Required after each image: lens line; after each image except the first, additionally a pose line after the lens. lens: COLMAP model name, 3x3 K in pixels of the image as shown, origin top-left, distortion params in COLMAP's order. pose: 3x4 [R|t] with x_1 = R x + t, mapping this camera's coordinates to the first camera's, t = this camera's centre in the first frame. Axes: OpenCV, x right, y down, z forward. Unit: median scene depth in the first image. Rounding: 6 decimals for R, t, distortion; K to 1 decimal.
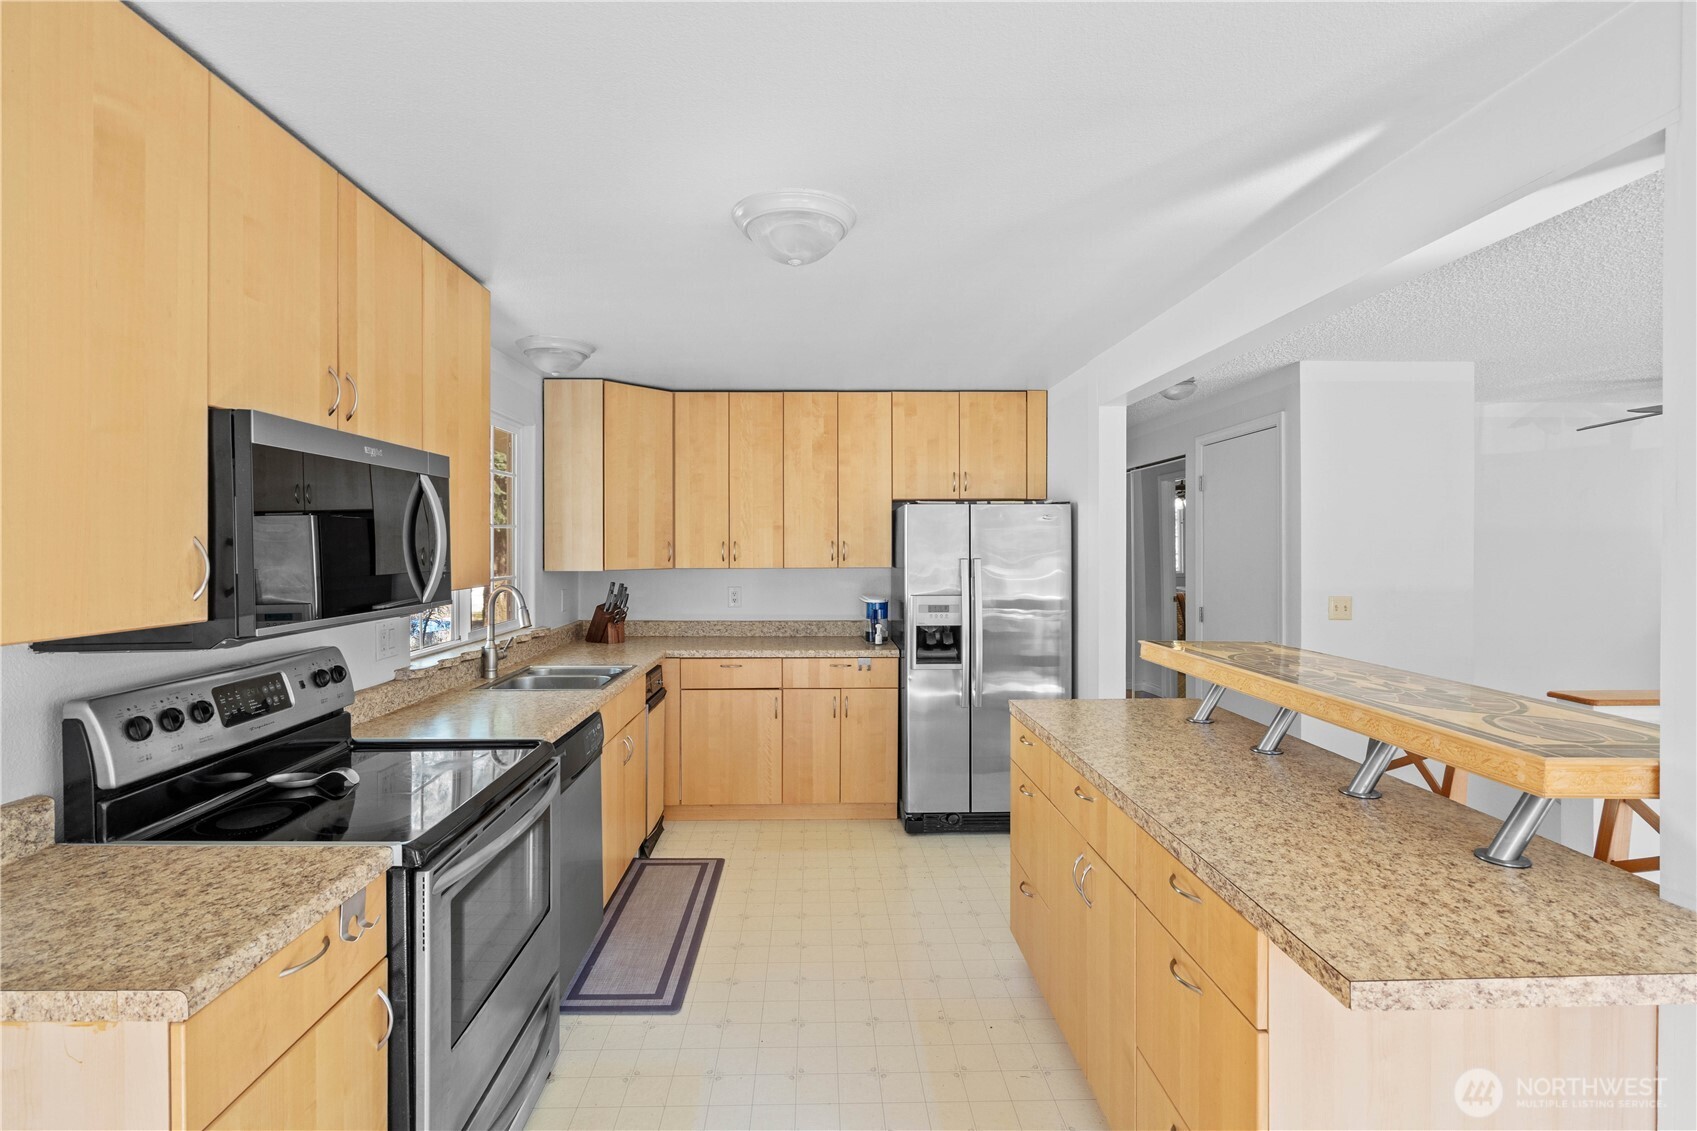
lens RADIAL K [[774.4, 0, 834.5], [0, 774.4, 550.6], [0, 0, 1]] dist [-0.002765, 0.000555]
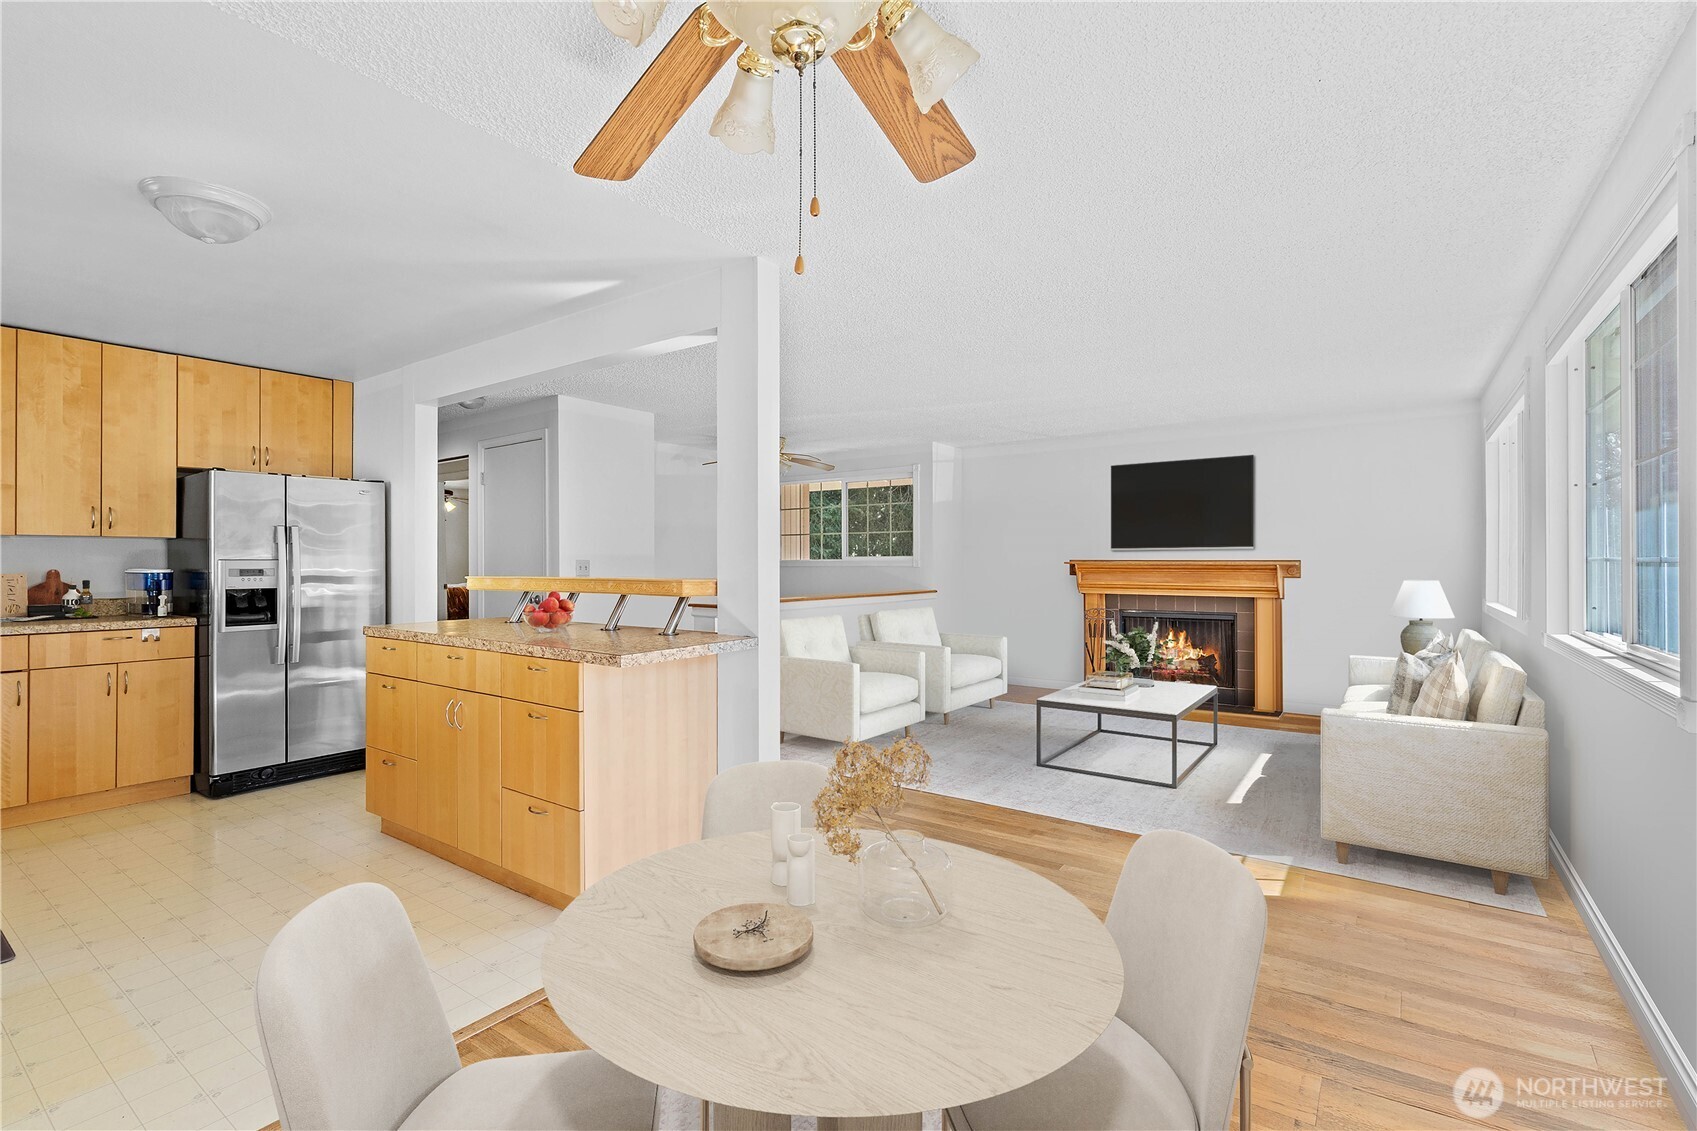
lens RADIAL K [[774.4, 0, 821.2], [0, 774.4, 557.9], [0, 0, 1]] dist [-0.002765, 0.000555]
pose [[0.615399, 0.003732, 0.788207, -0.207869], [0.008031, 0.999907, -0.011004, 0.070185], [-0.788175, 0.013102, 0.615312, -0.239704]]
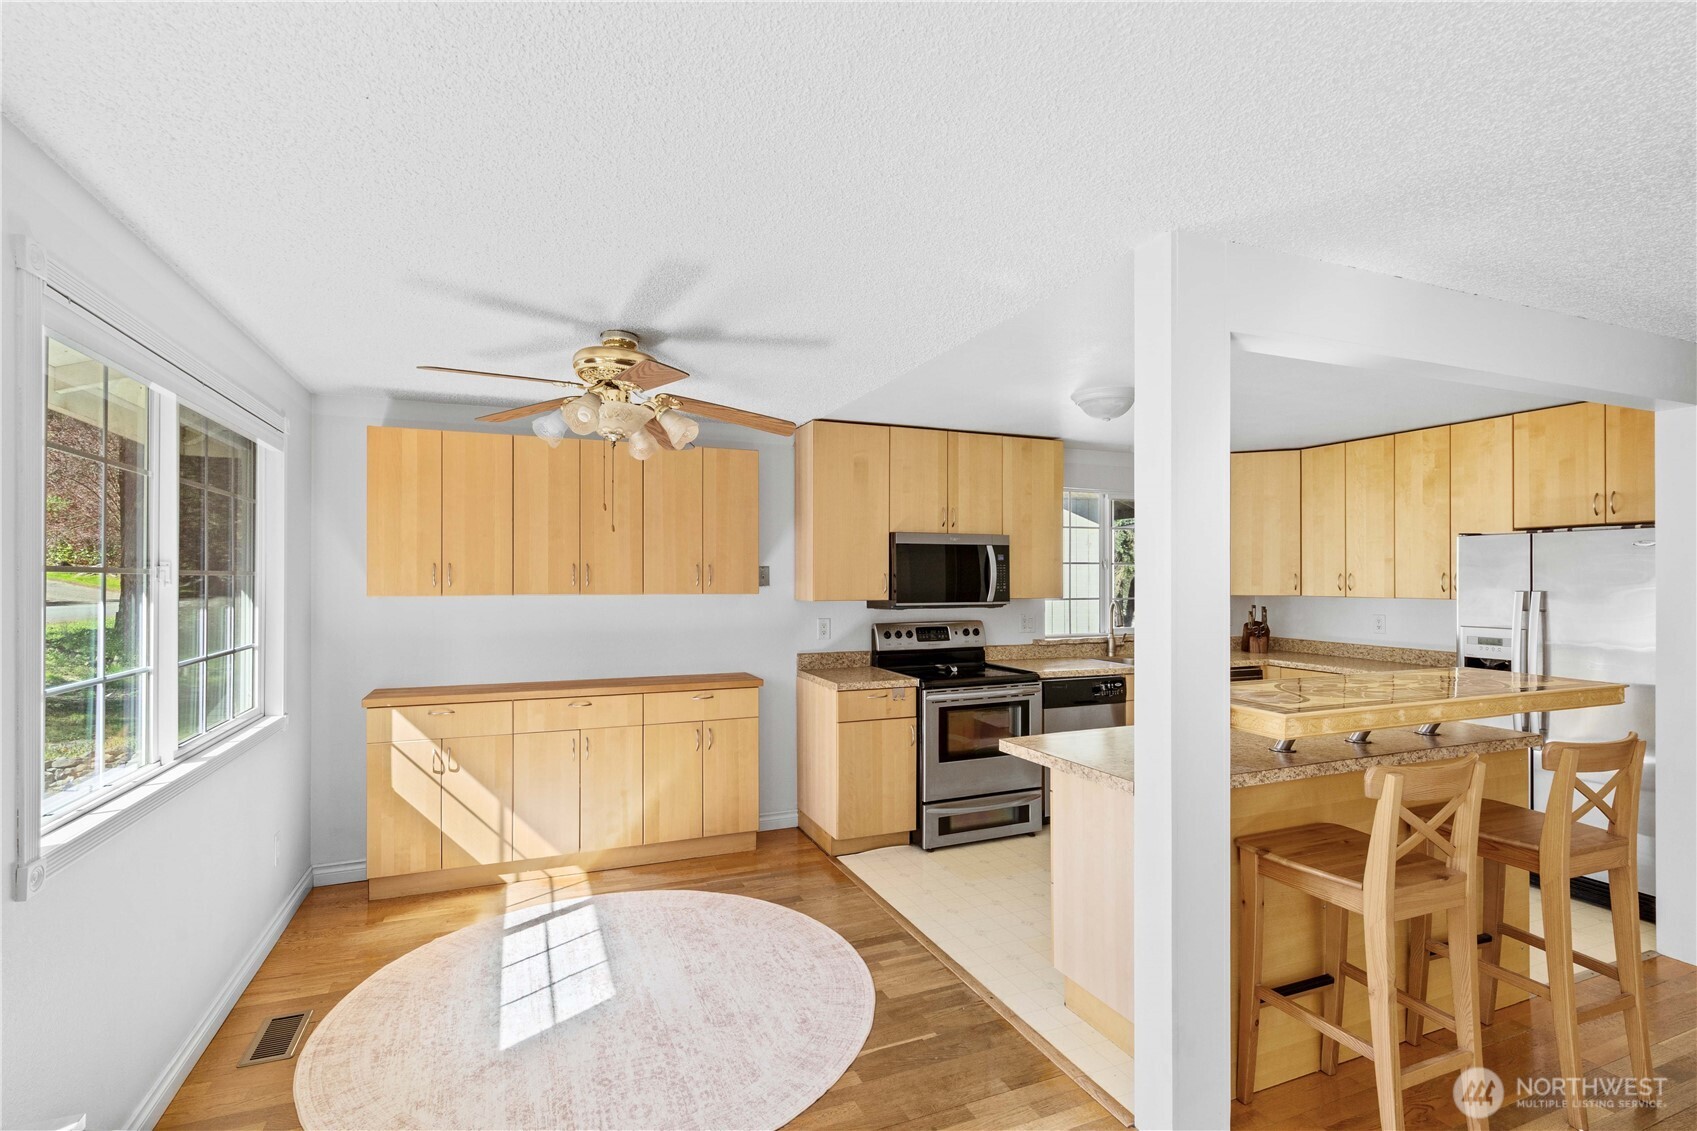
lens RADIAL K [[774.4, 0, 837.3], [0, 774.4, 580.9], [0, 0, 1]] dist [-0.002765, 0.000555]
pose [[0.351504, 0.006276, -0.936165, 0.731306], [-0.007030, 0.999967, 0.004065, -0.000058], [0.936160, 0.005152, 0.351537, -0.111418]]
